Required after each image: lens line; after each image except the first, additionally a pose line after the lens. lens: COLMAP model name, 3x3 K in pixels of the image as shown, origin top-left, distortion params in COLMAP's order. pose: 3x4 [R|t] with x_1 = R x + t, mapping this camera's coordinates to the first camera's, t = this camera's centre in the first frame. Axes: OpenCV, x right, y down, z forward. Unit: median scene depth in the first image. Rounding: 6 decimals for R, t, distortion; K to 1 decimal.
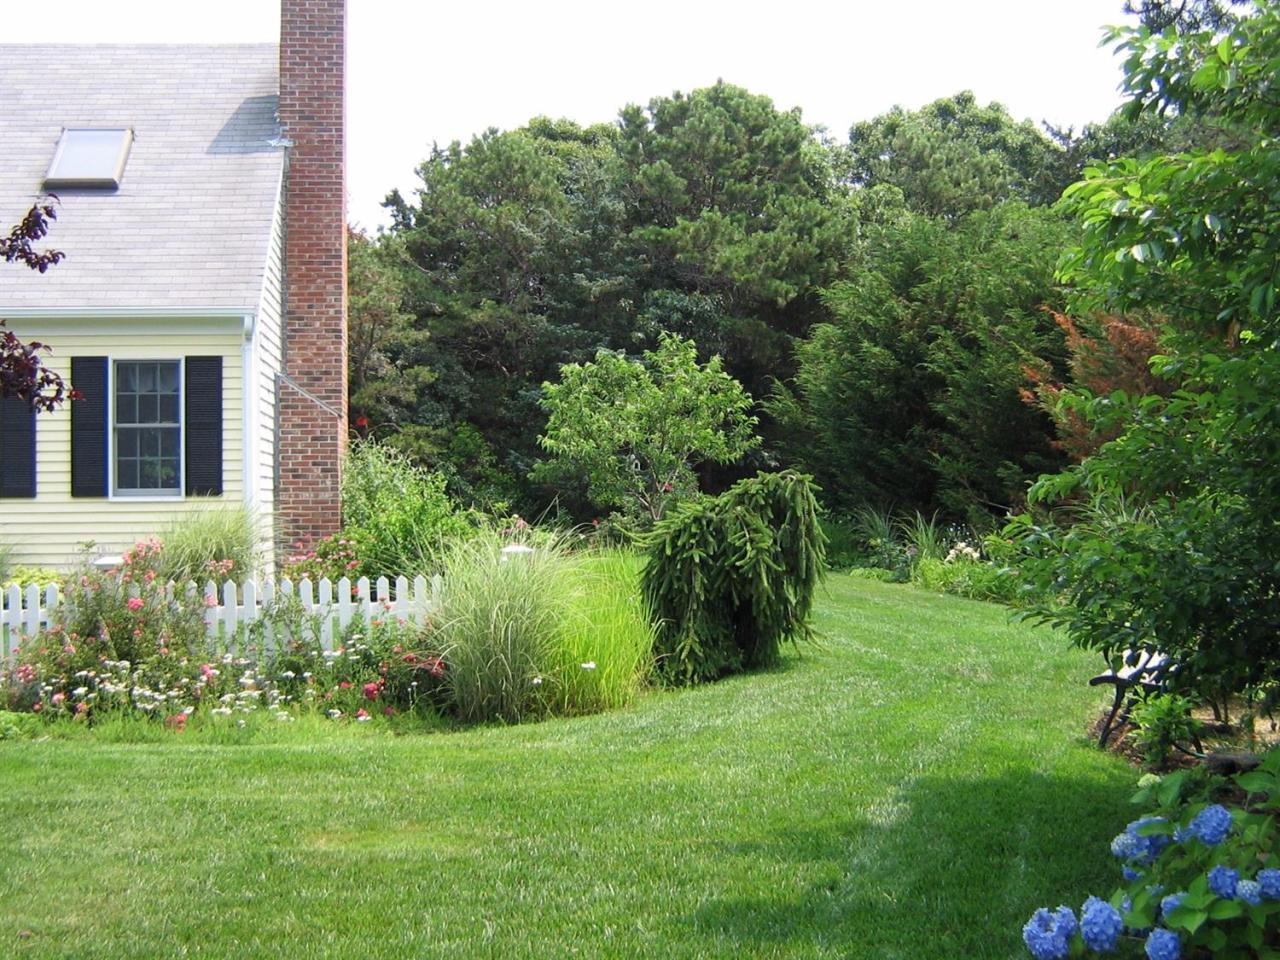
lens RADIAL K [[1592.9, 0, 641.5], [0, 1592.9, 485.3], [0, 0, 1]] dist [-0.085498, 0.000000]
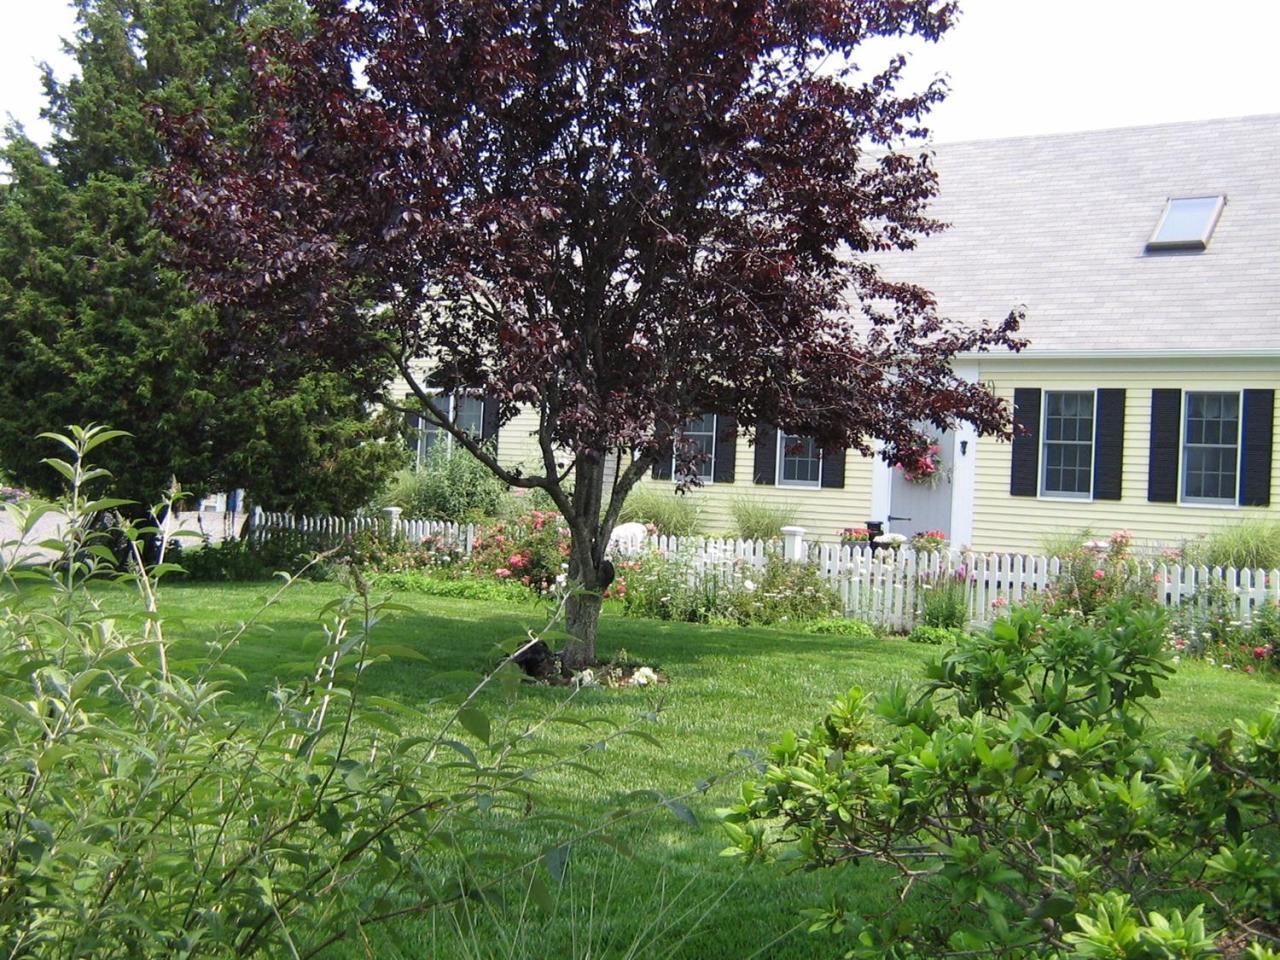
lens RADIAL K [[1592.9, 0, 642.2], [0, 1592.9, 476.8], [0, 0, 1]] dist [-0.085498, 0.000000]
pose [[0.732796, 0.041241, -0.679197, 0.190623], [-0.048742, 0.998779, 0.008058, -0.002359], [0.678700, 0.027201, 0.733911, -0.187224]]
